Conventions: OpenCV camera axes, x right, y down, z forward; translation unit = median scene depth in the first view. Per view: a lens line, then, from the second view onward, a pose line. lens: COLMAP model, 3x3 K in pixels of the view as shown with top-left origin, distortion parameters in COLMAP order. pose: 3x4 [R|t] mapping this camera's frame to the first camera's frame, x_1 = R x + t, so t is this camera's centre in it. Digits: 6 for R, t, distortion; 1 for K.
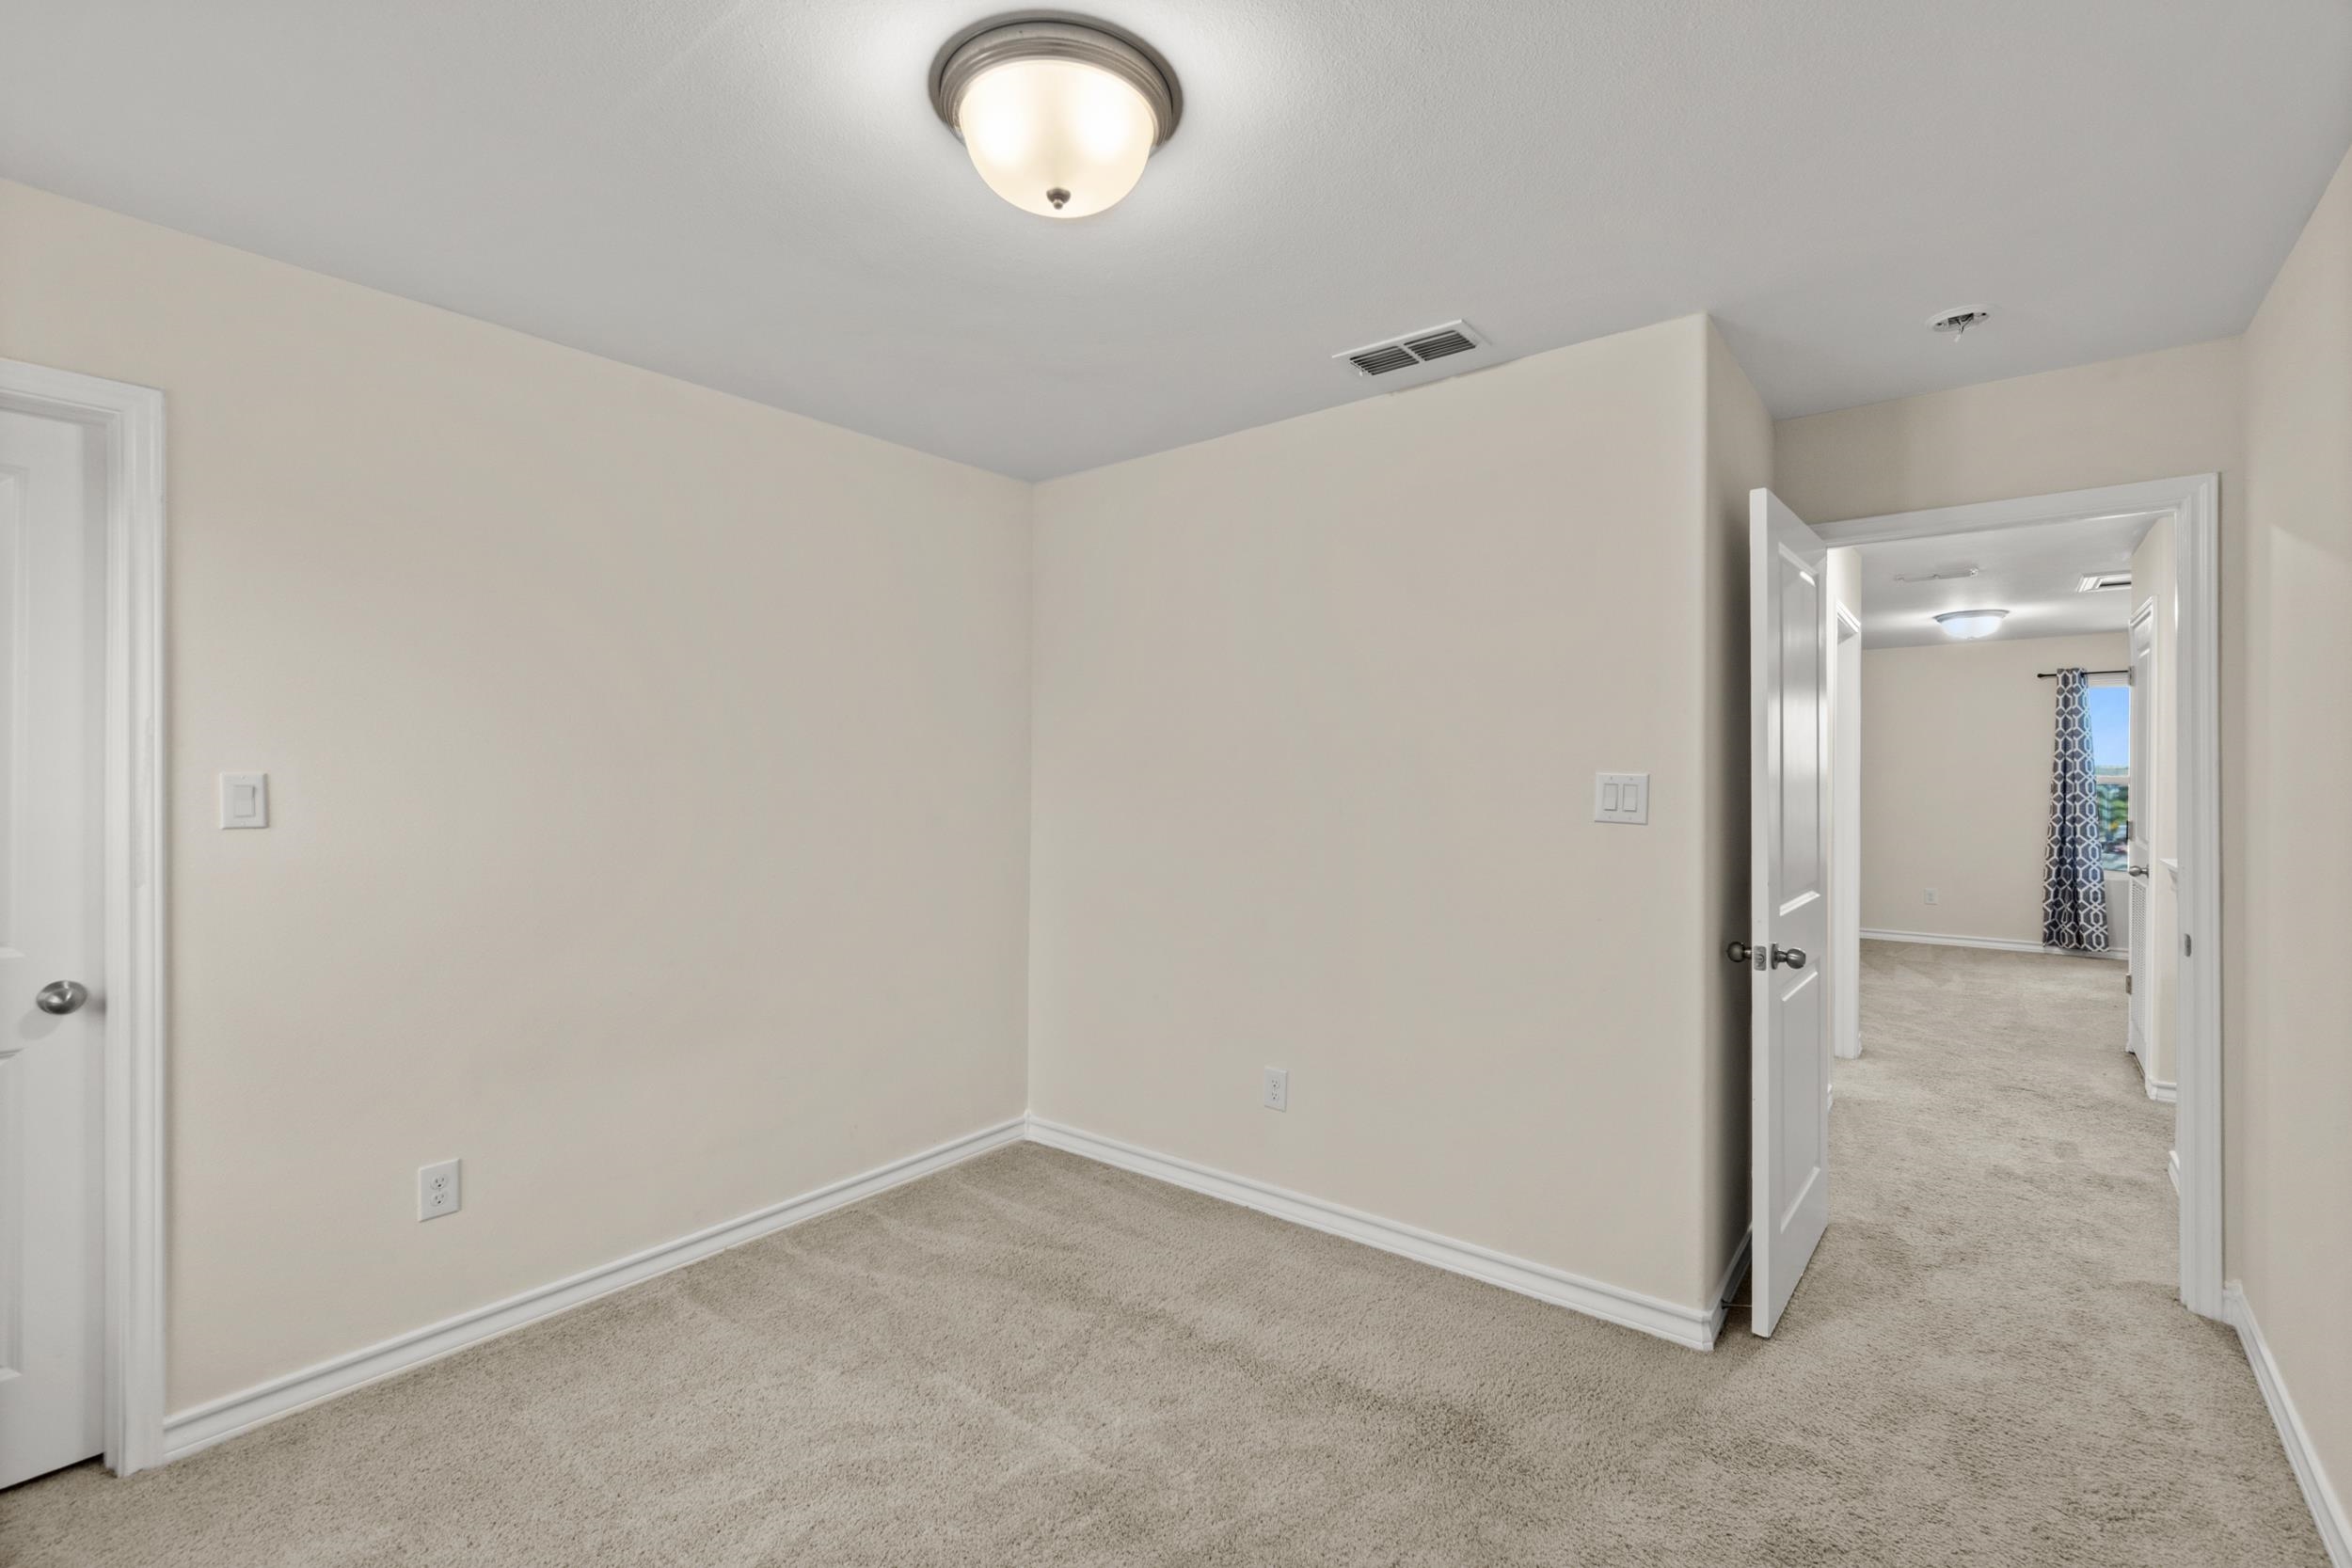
lens RADIAL K [[1026.9, 0, 1164.2], [0, 1026.9, 772.1], [0, 0, 1]] dist [-0.001998, 0.000437]
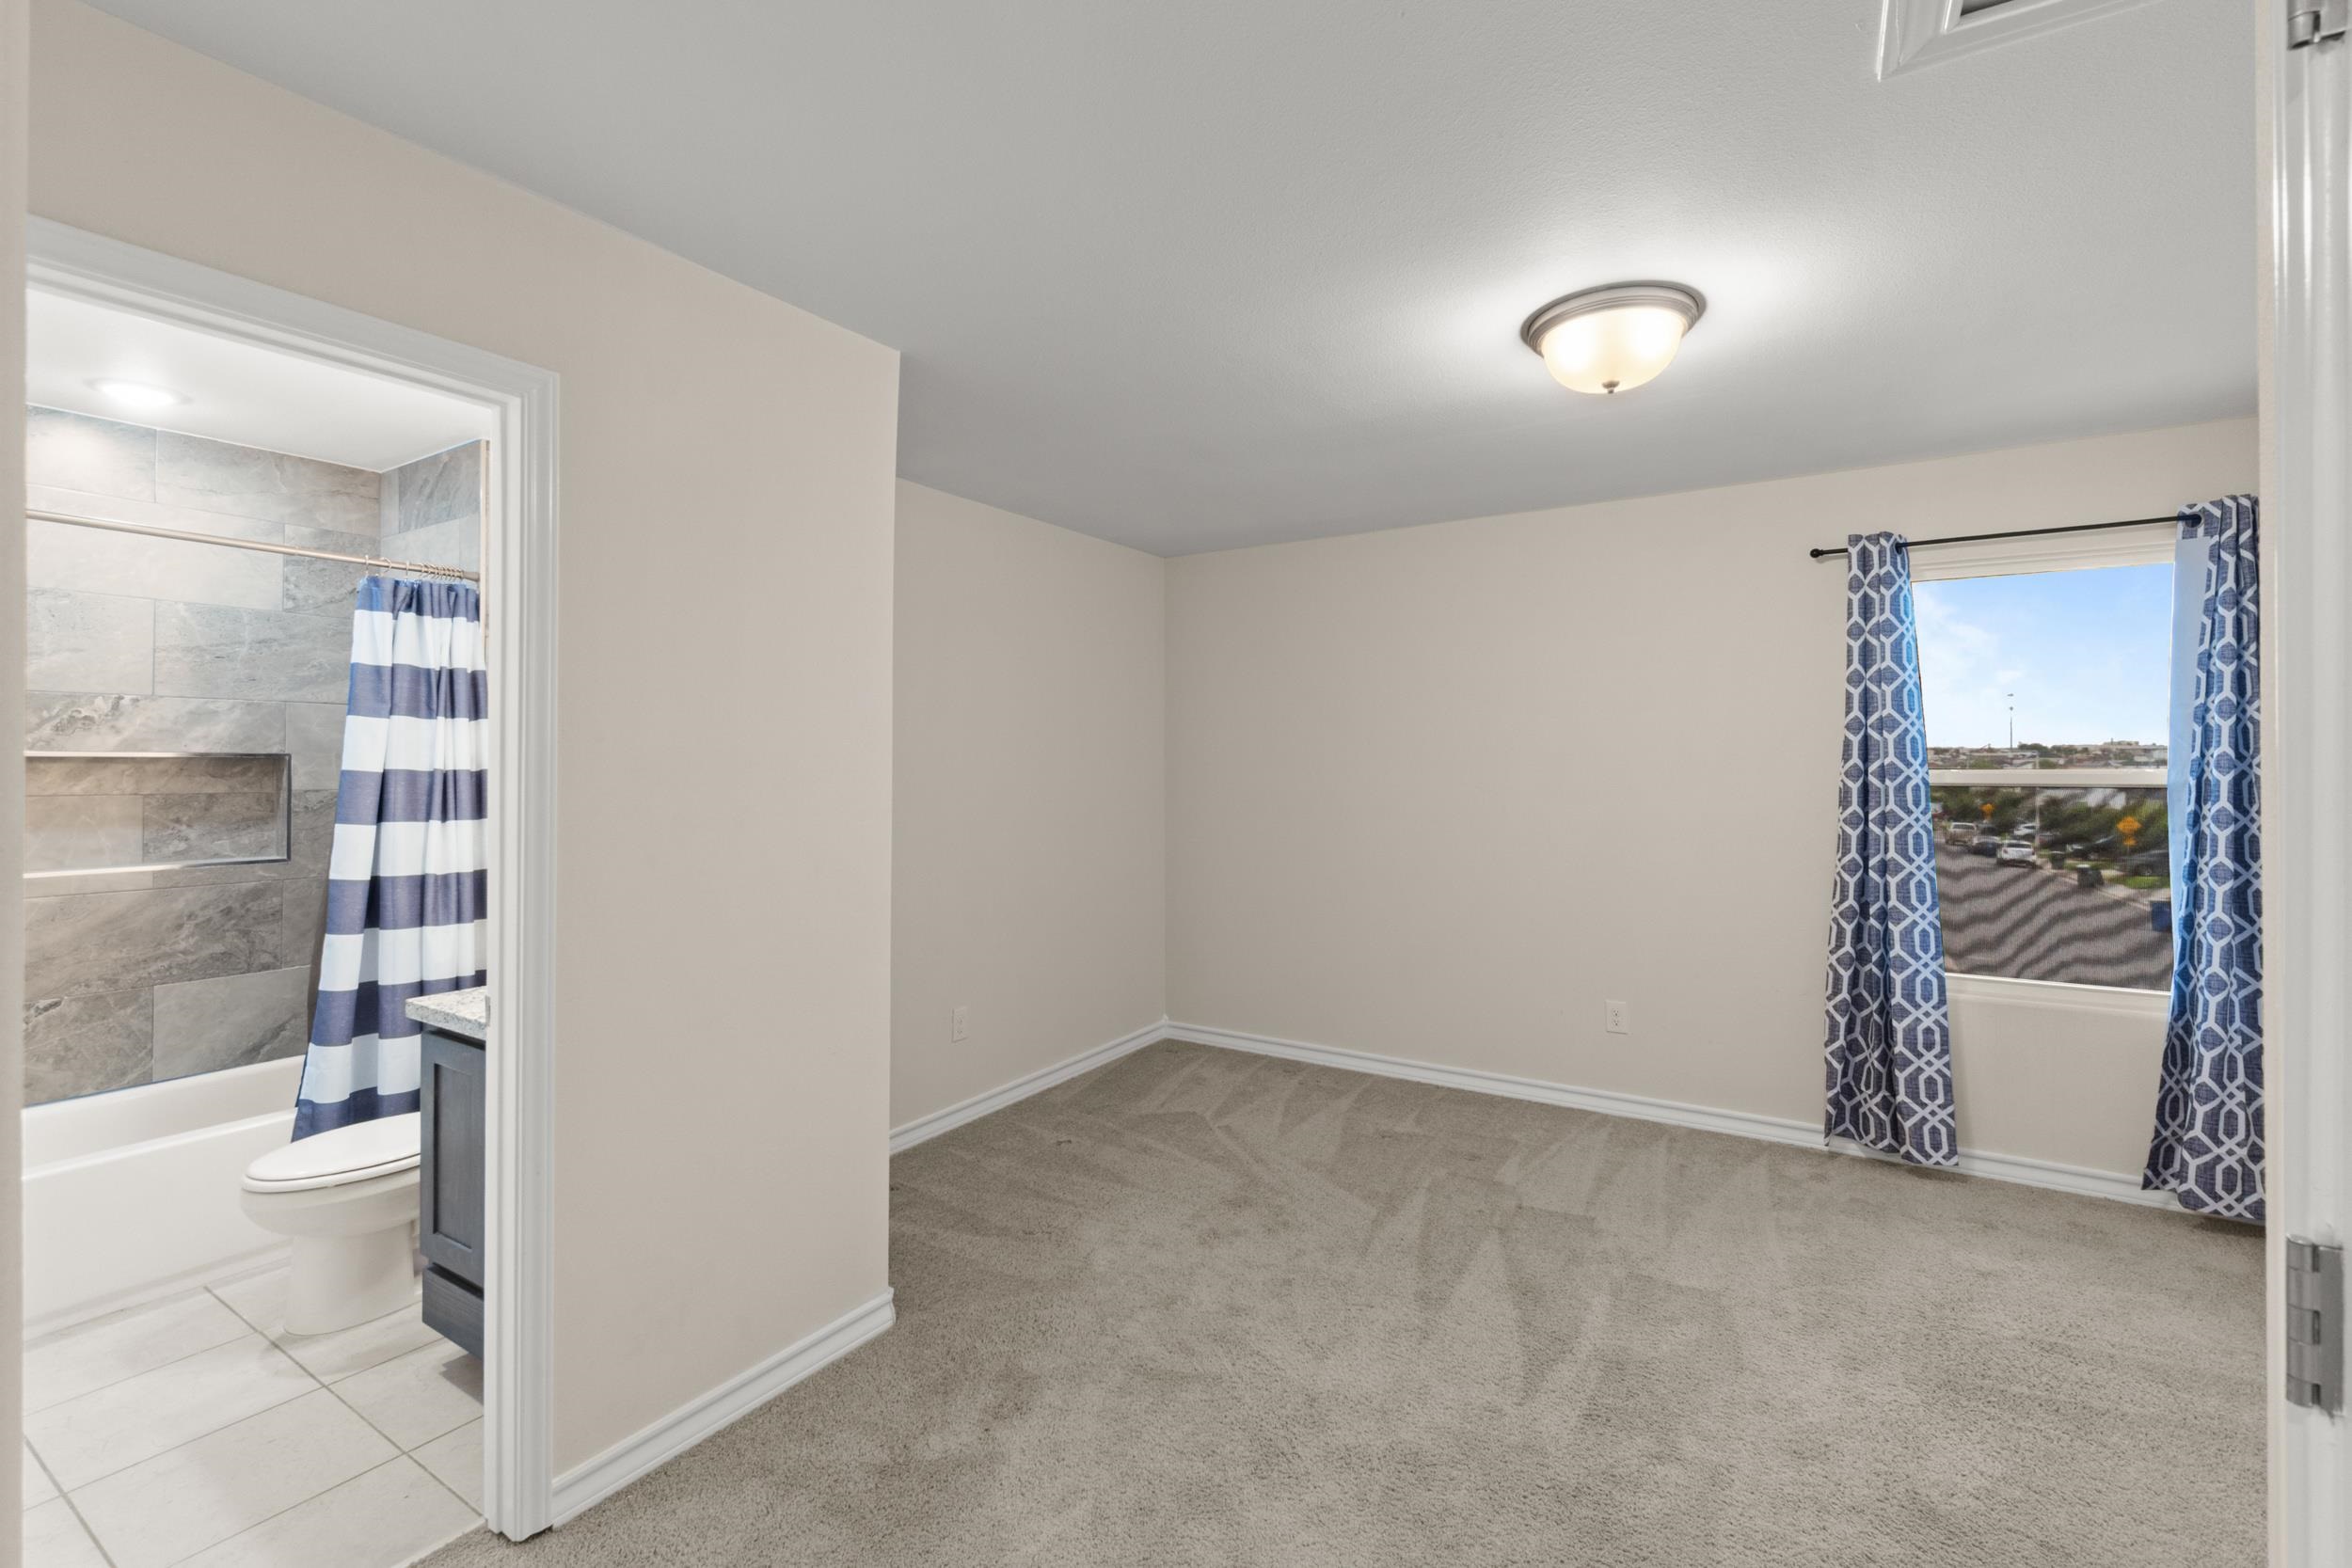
lens RADIAL K [[1026.9, 0, 1189.7], [0, 1026.9, 750.3], [0, 0, 1]] dist [-0.001998, 0.000437]
pose [[0.991866, -0.002787, 0.127256, 0.524263], [0.003546, 0.999977, -0.005736, -0.003564], [-0.127237, 0.006141, 0.991853, 0.588204]]
